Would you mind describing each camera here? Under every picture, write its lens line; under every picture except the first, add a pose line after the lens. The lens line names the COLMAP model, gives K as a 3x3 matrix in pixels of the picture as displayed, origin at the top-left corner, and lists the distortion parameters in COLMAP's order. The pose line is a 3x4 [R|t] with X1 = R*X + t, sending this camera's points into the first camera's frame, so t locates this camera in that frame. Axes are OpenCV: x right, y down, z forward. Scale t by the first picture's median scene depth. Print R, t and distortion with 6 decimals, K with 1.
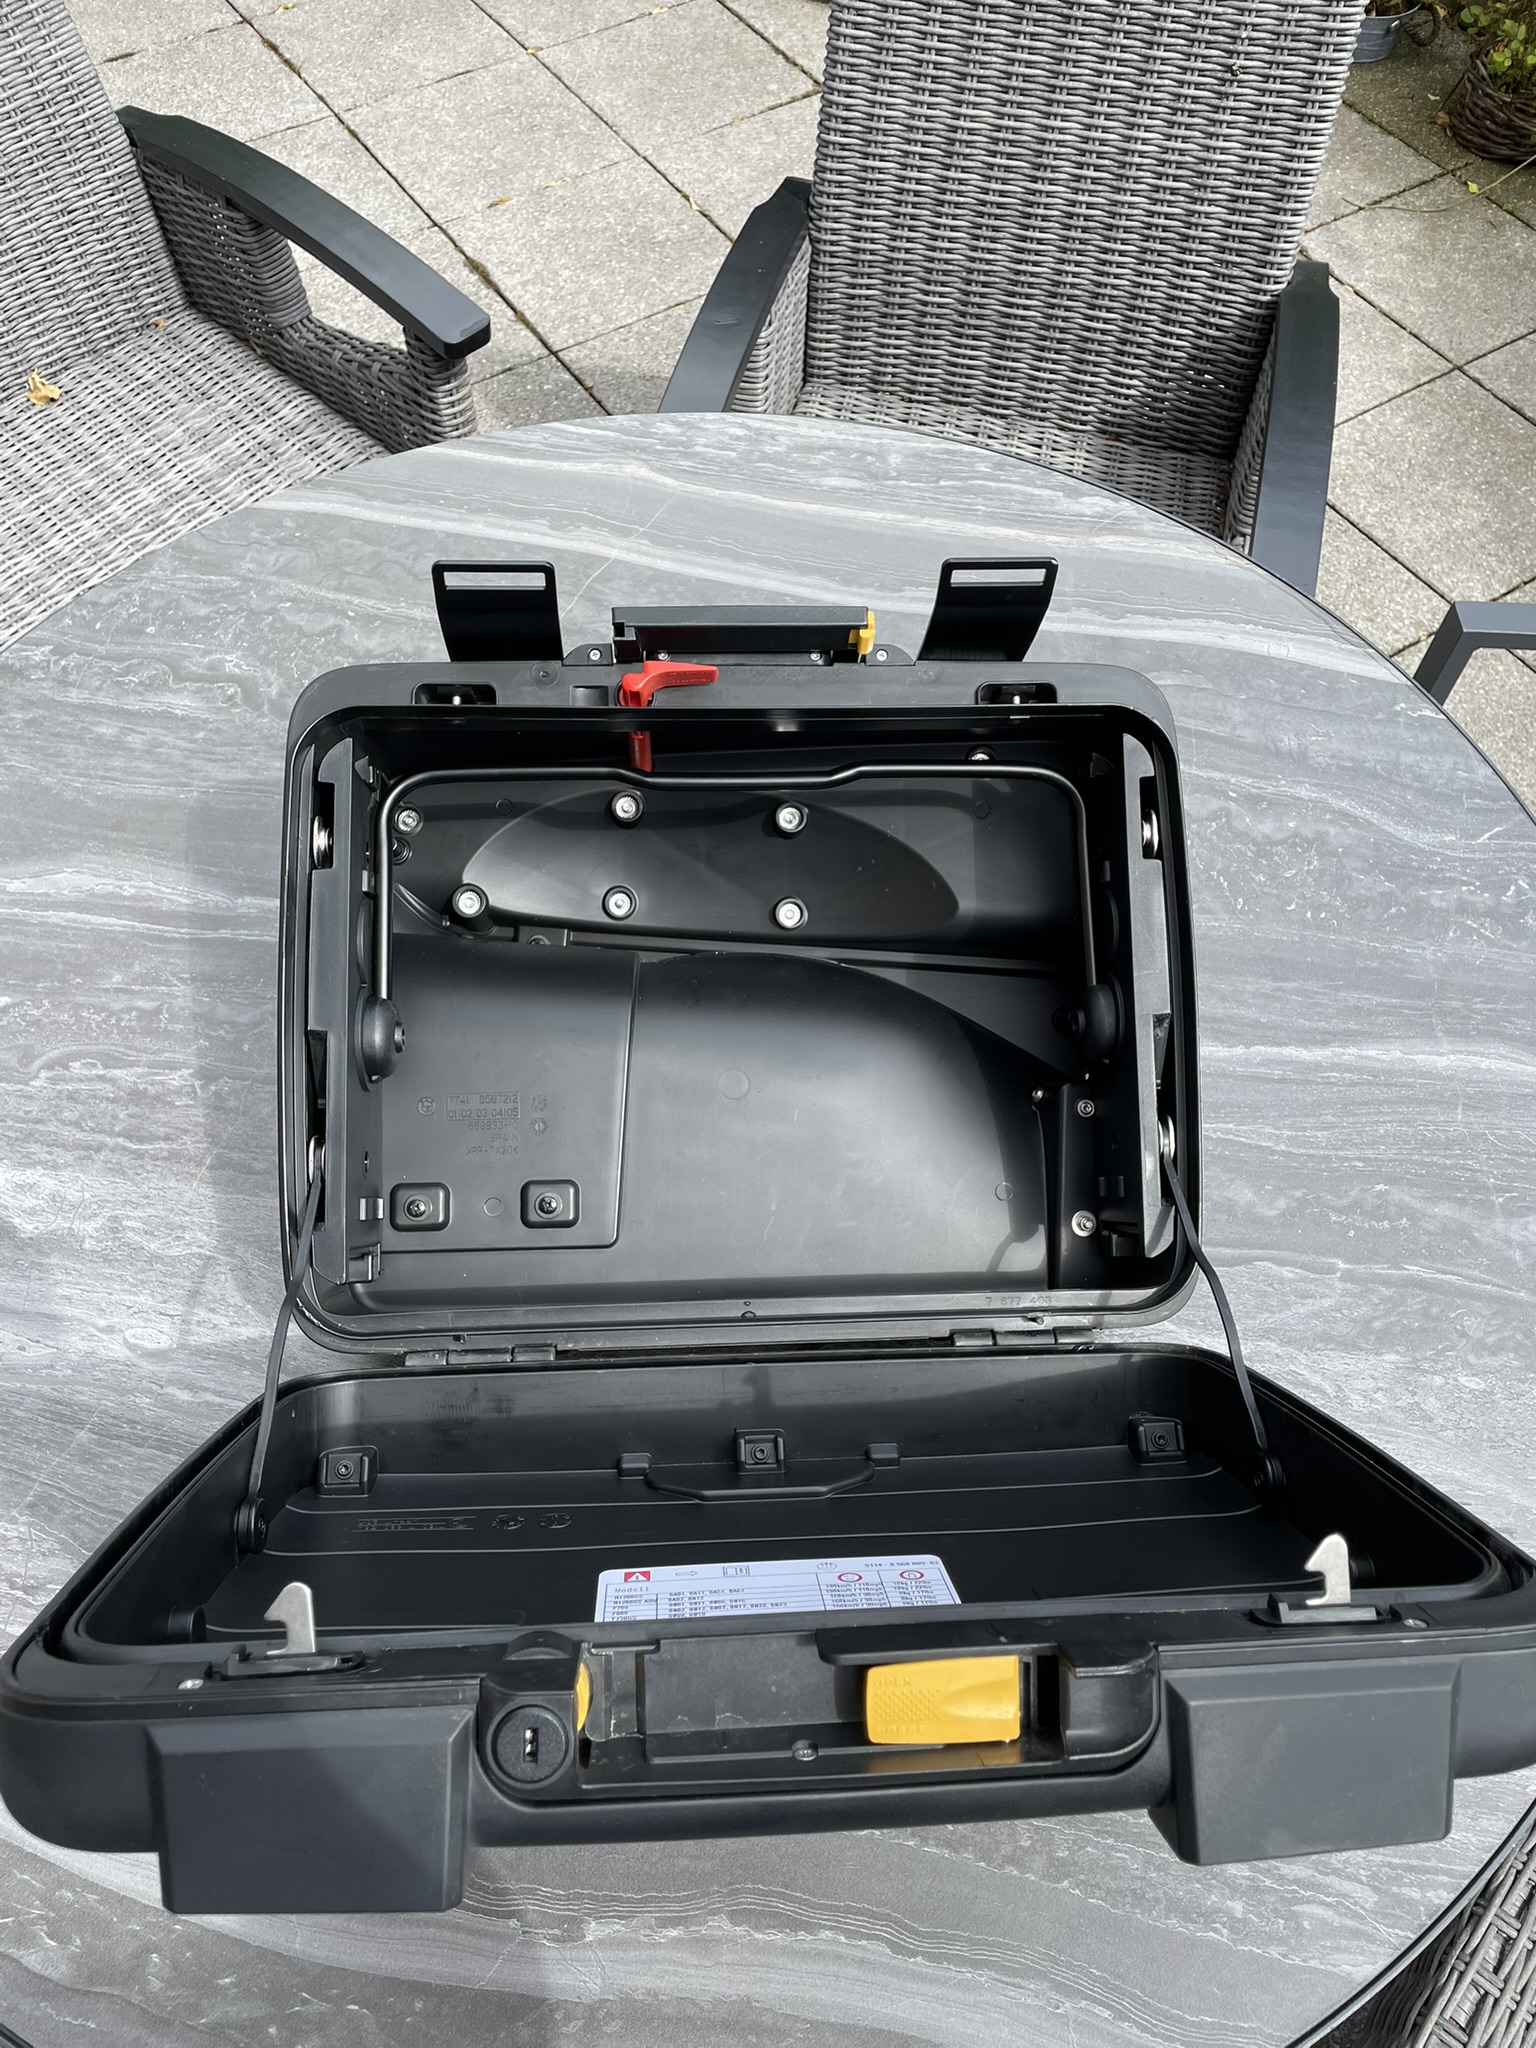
lens RADIAL K [[1567.7, 0, 795.9], [0, 1567.7, 1028.7], [0, 0, 1]] dist [0.067876, -0.101786]
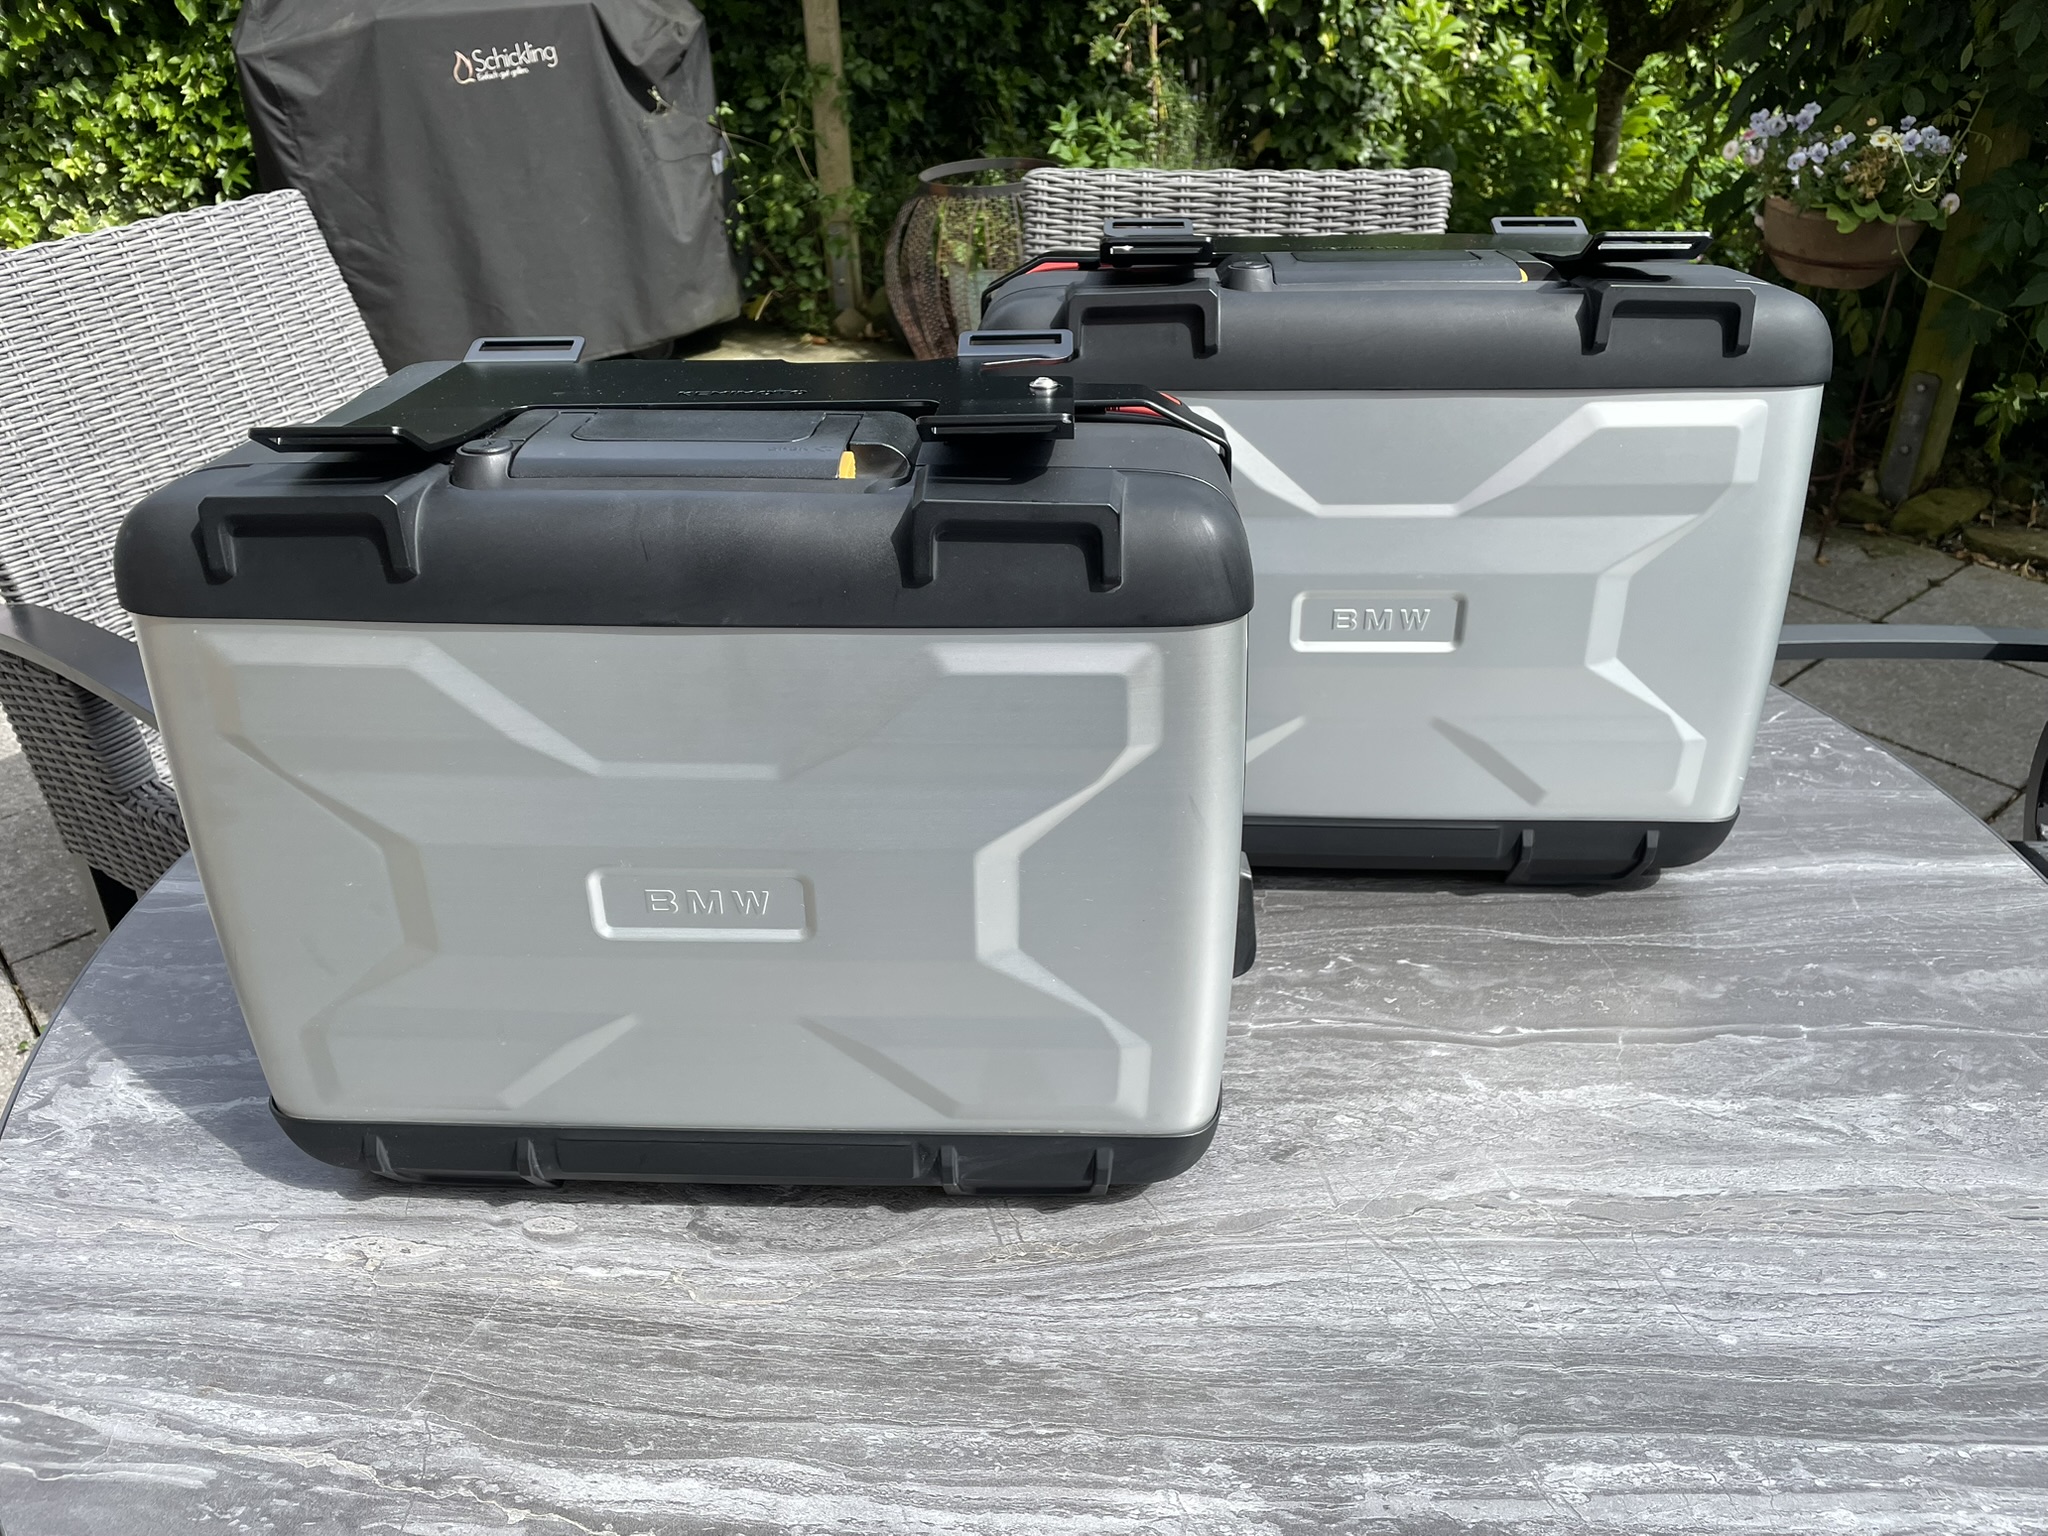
lens RADIAL K [[1567.7, 0, 1028.8], [0, 1567.7, 748.1], [0, 0, 1]] dist [0.067876, -0.101786]
pose [[0.991838, -0.098534, 0.080923, -0.180065], [0.124399, 0.887031, -0.444635, 0.365397], [-0.027969, 0.451073, 0.892049, 0.080476]]
